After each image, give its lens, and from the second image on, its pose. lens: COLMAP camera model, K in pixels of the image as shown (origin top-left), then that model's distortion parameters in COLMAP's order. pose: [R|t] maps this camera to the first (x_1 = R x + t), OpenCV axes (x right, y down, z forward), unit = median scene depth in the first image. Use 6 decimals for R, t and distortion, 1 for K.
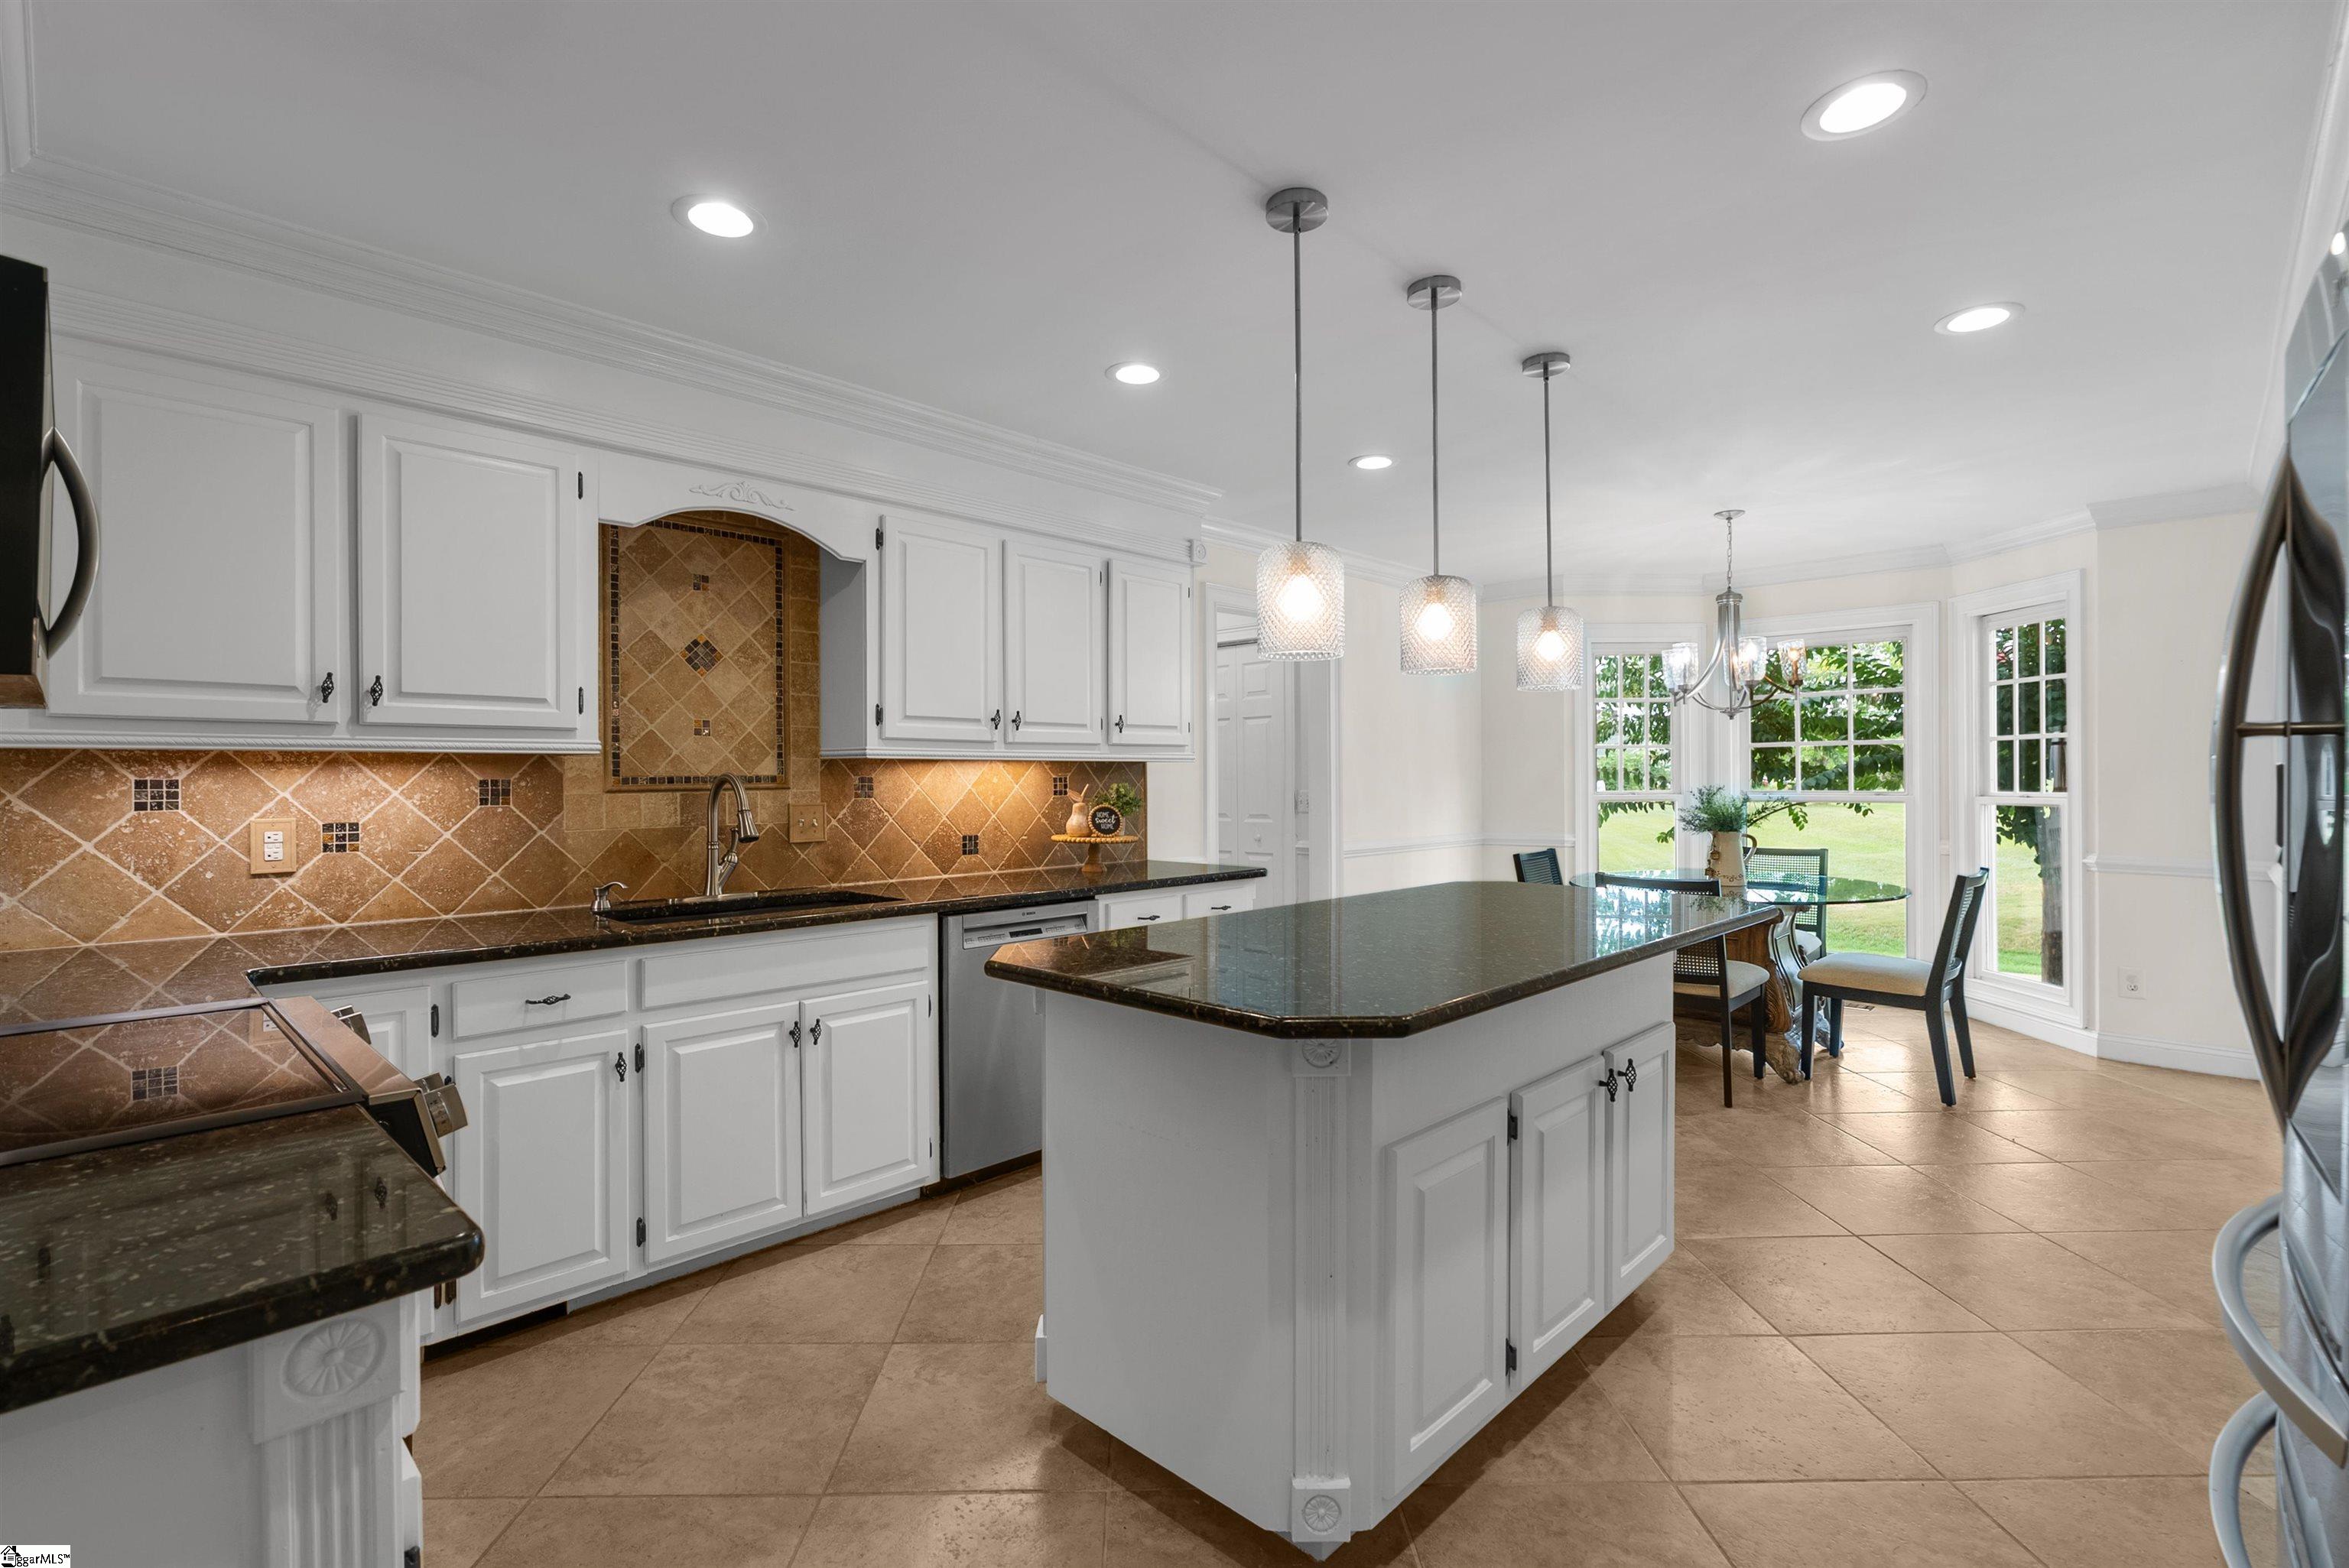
lens RADIAL K [[1073.0, 0, 1176.6], [0, 1073.0, 791.9], [0, 0, 1]] dist [-0.007004, 0.001635]
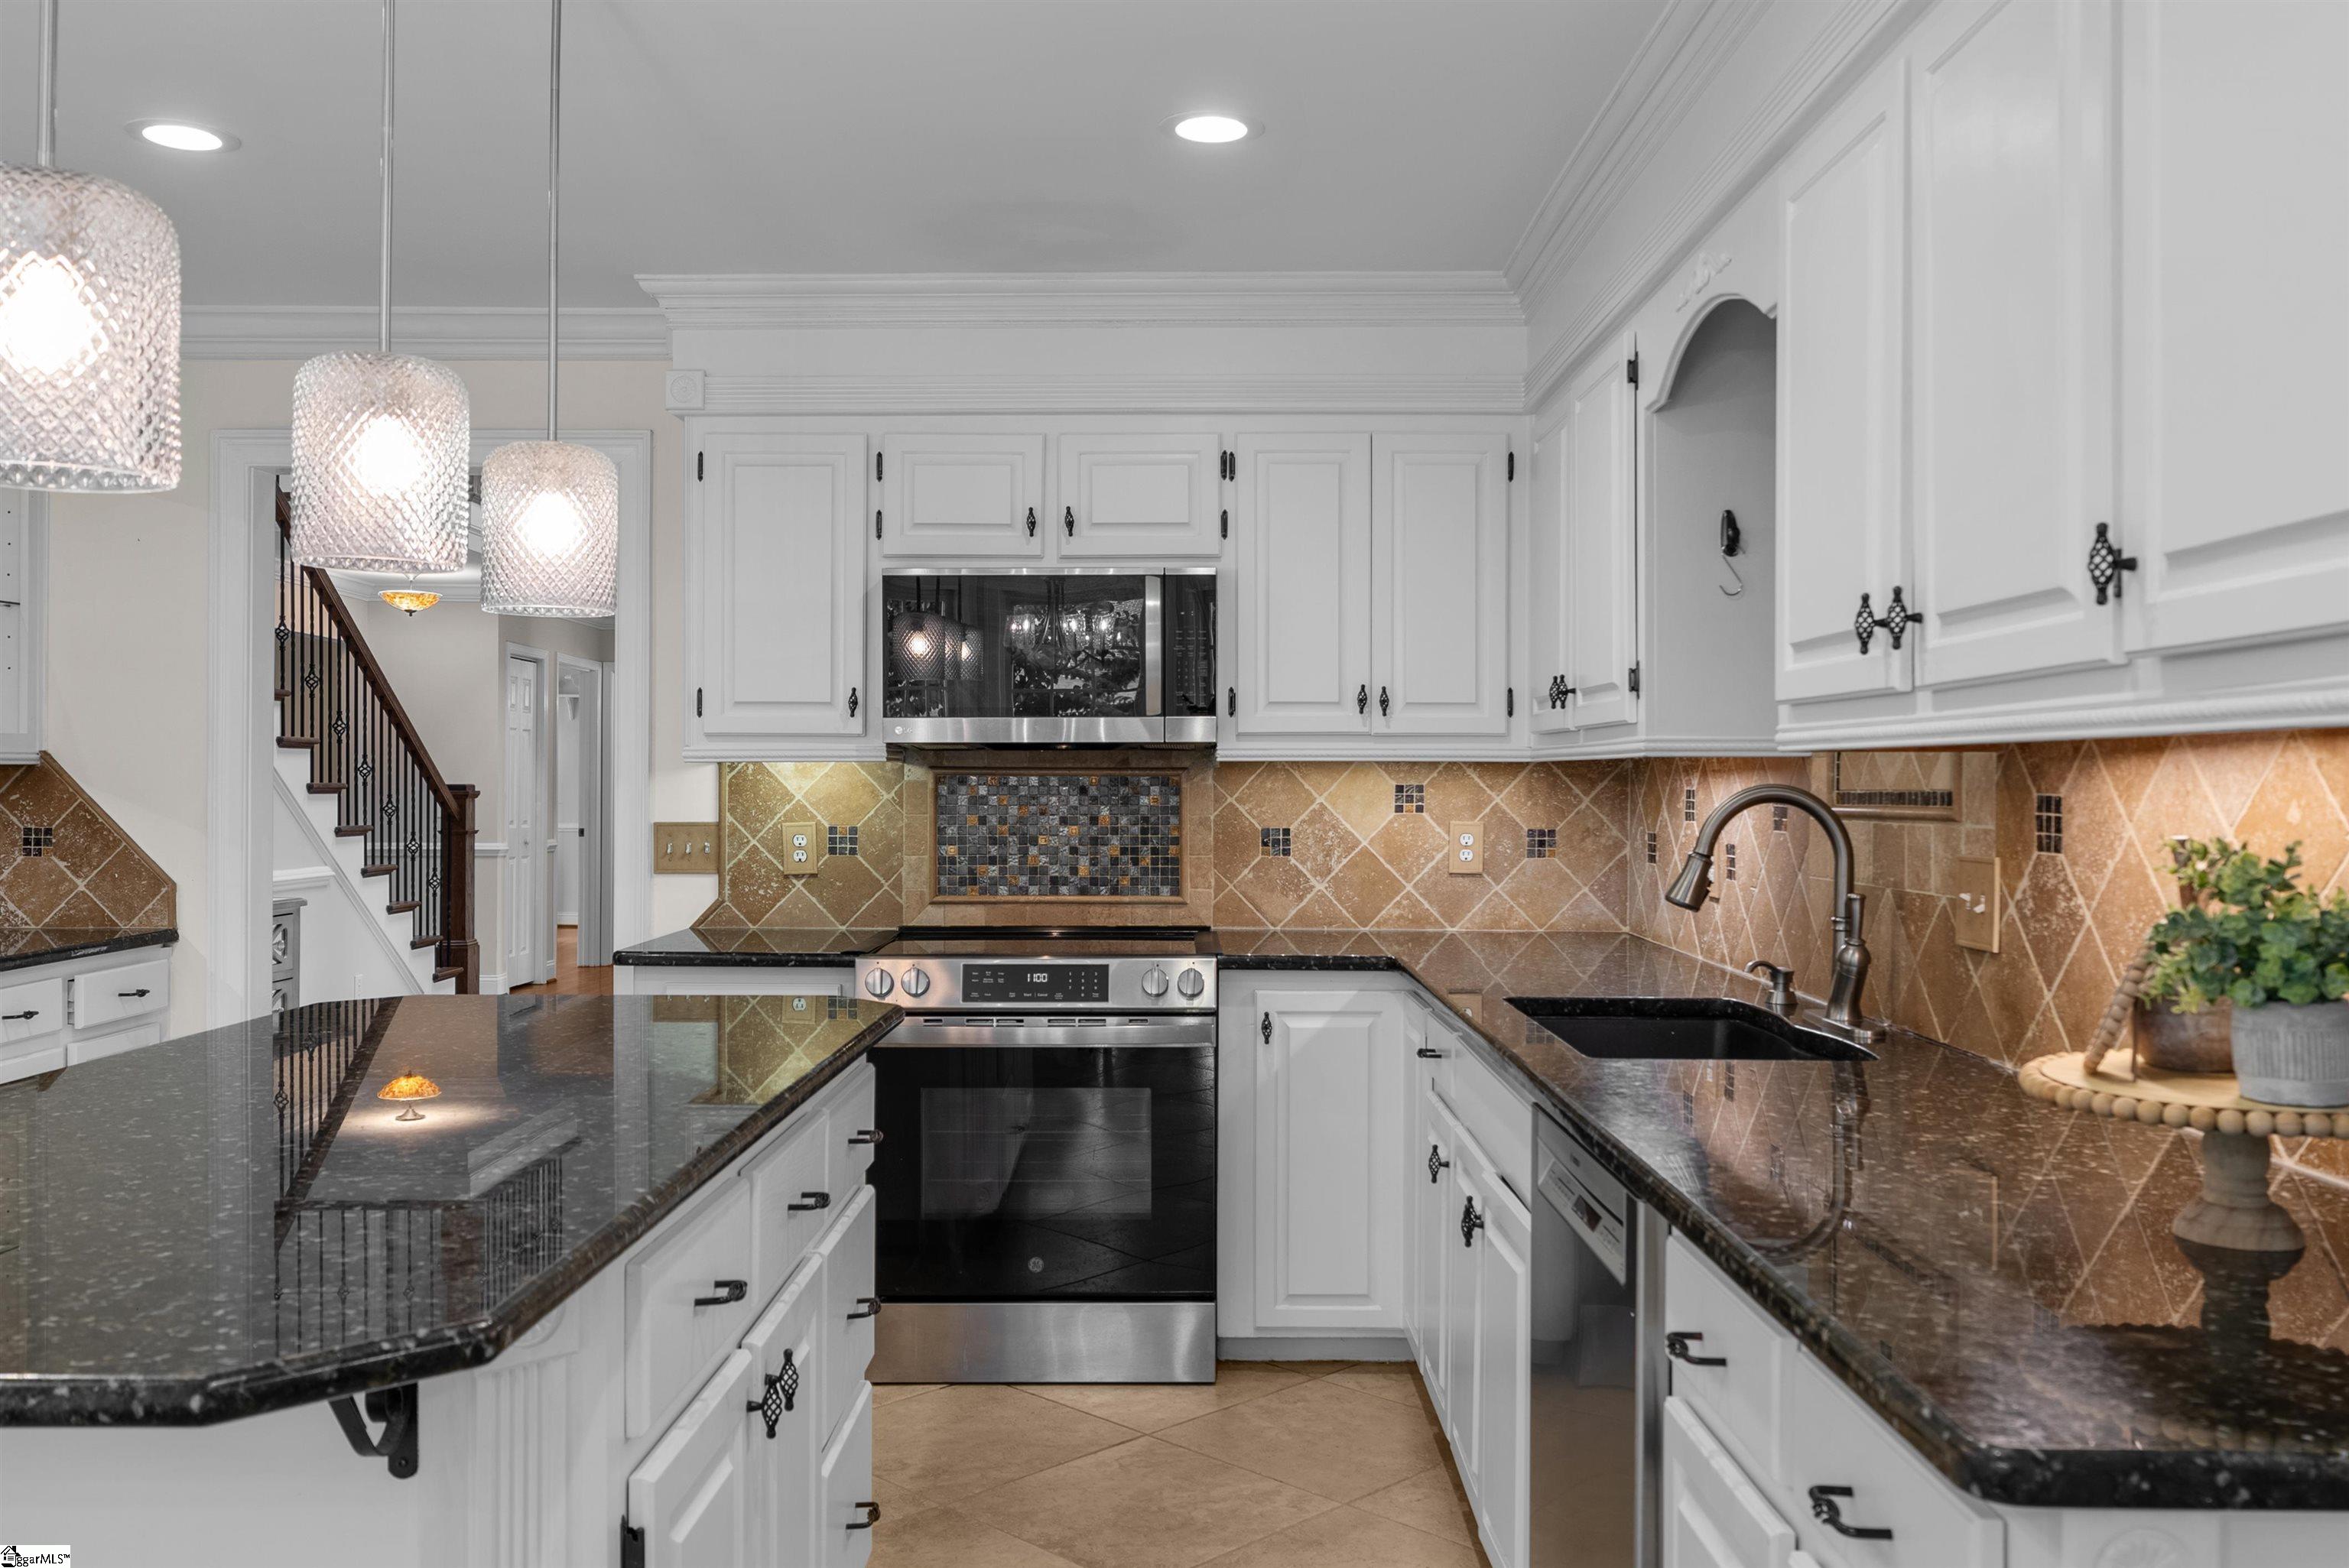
lens RADIAL K [[1936.5, 0, 1174.5], [0, 1936.5, 784.0], [0, 0, 1]] dist [0.006050, 0.002210]
pose [[-0.725745, 0.000484, -0.687964, 0.462813], [-0.014270, 0.999774, 0.015757, -0.028669], [0.687816, 0.021252, -0.725574, 1.499613]]
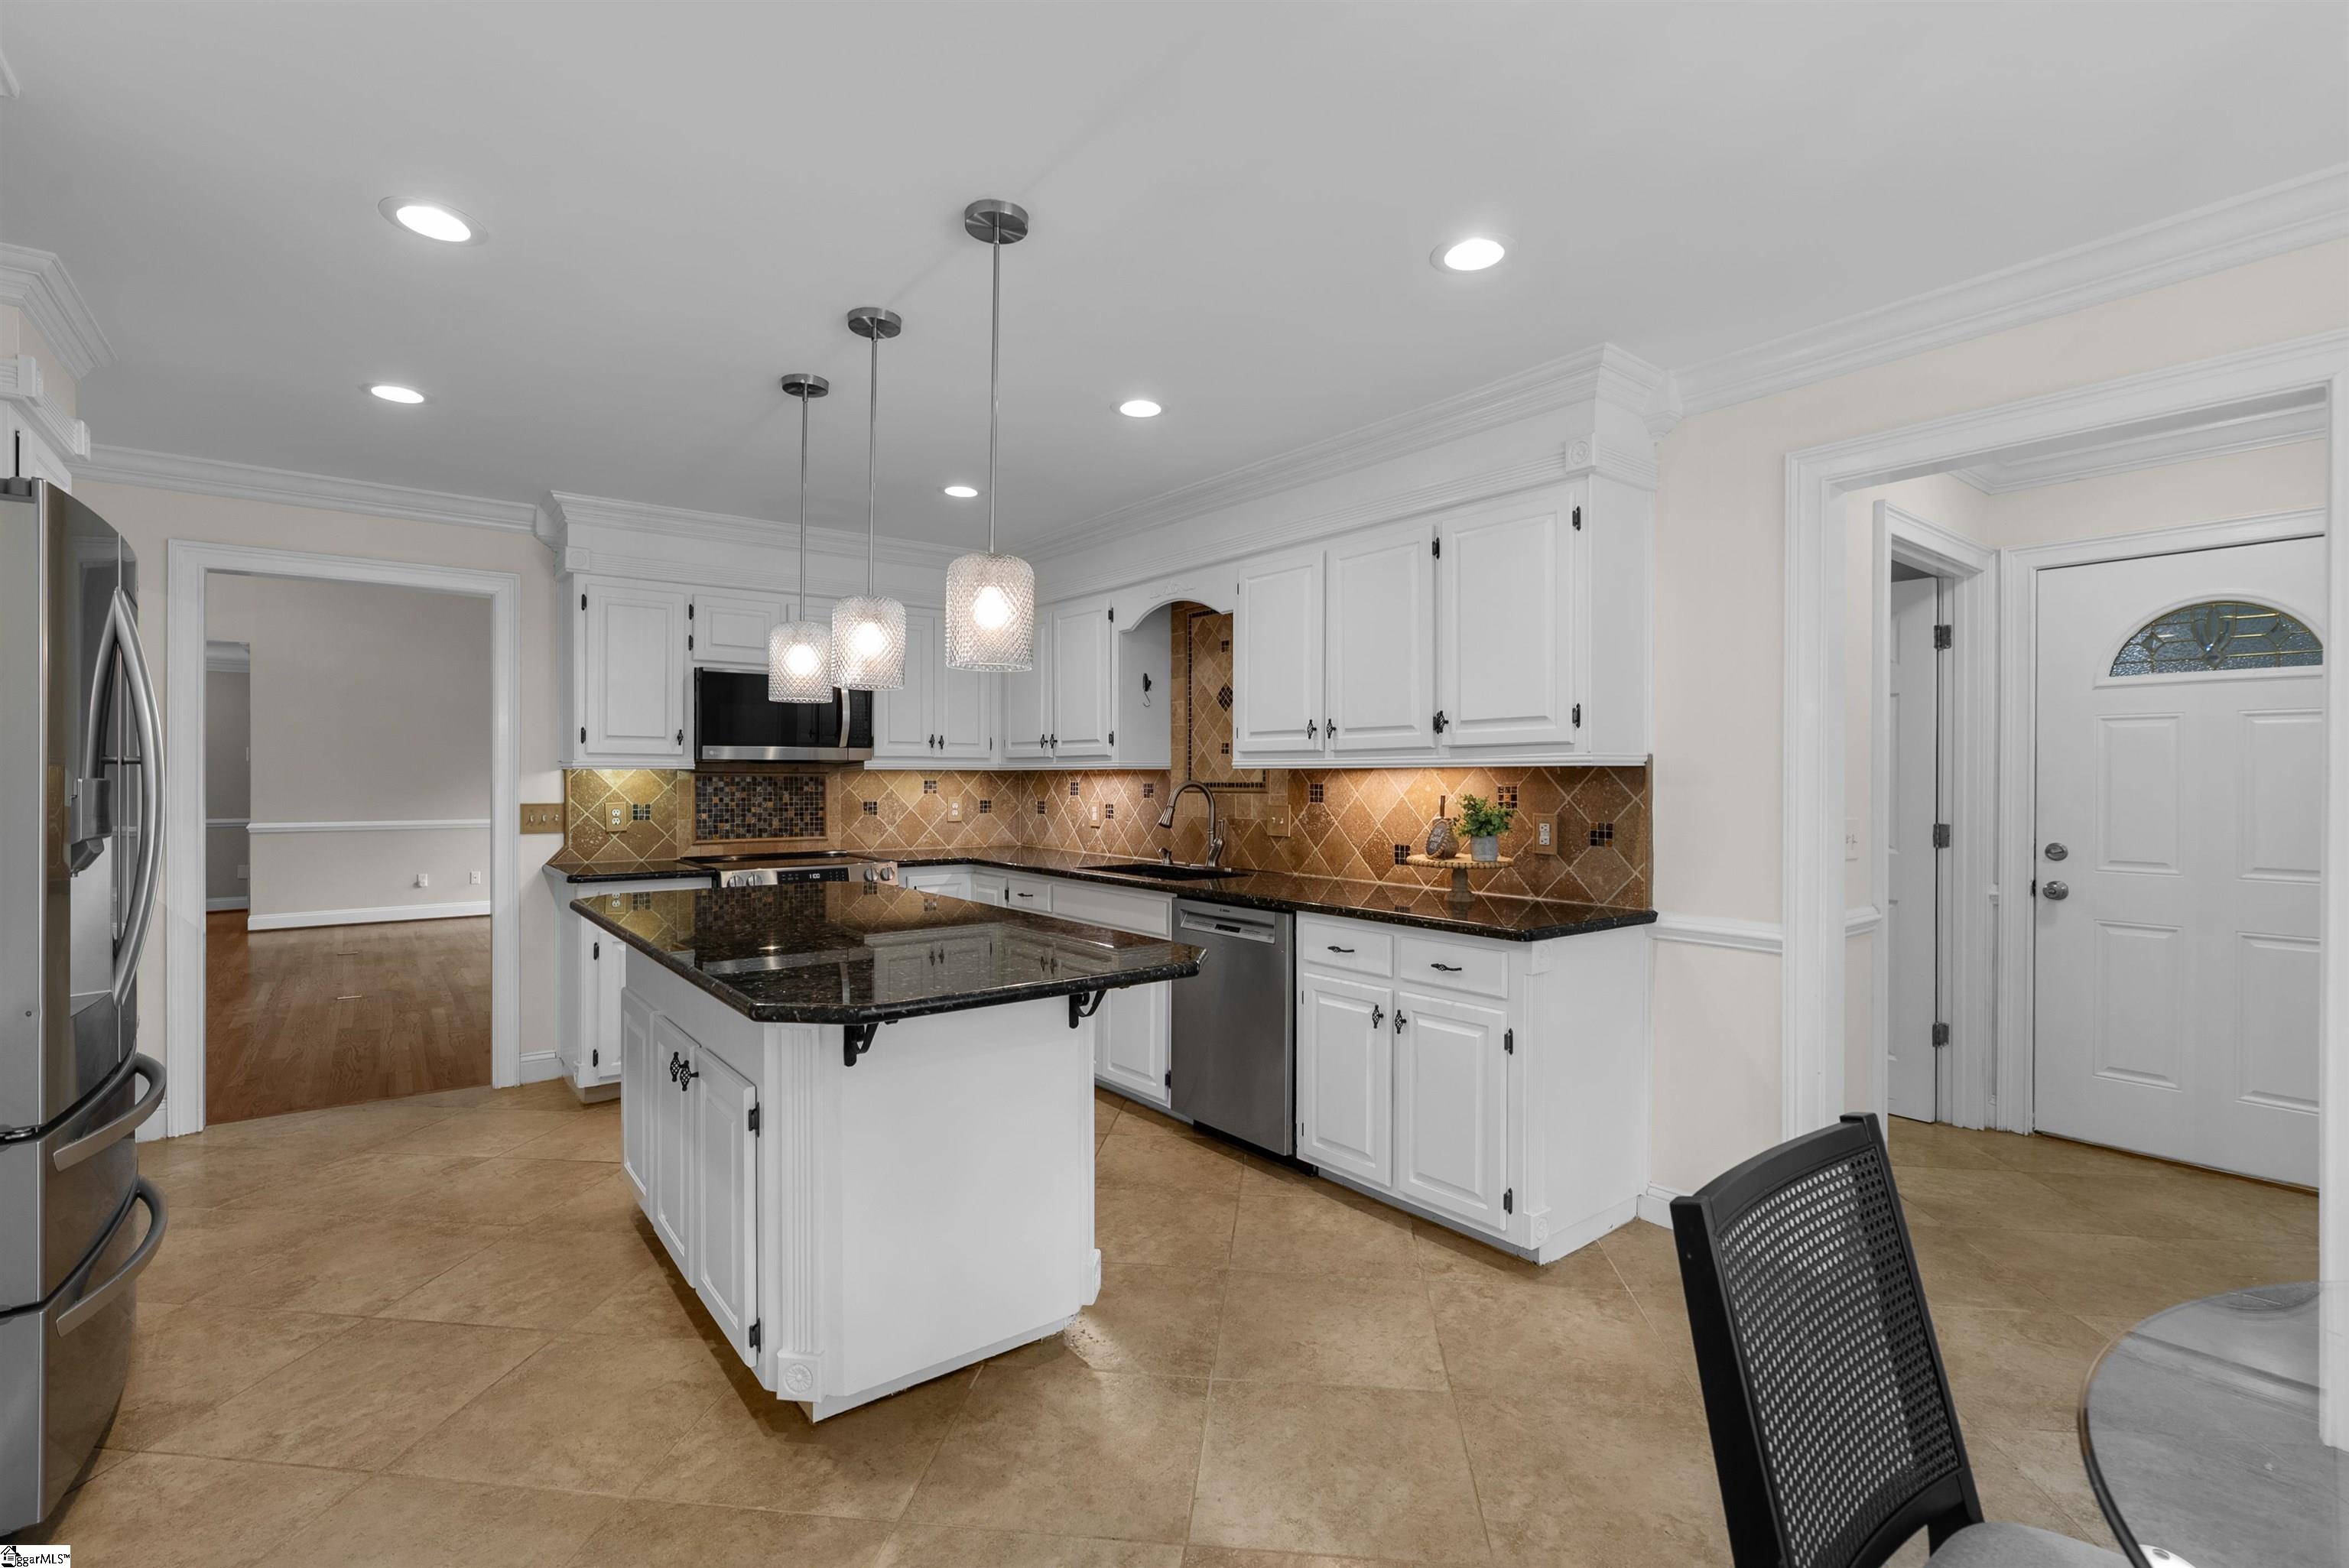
lens RADIAL K [[1073.0, 0, 1176.6], [0, 1073.0, 791.9], [0, 0, 1]] dist [-0.007004, 0.001635]
pose [[-0.142741, 0.013222, -0.989672, 1.015714], [-0.019105, 0.999688, 0.016111, -0.024760], [0.989576, 0.021207, -0.142444, 1.188808]]
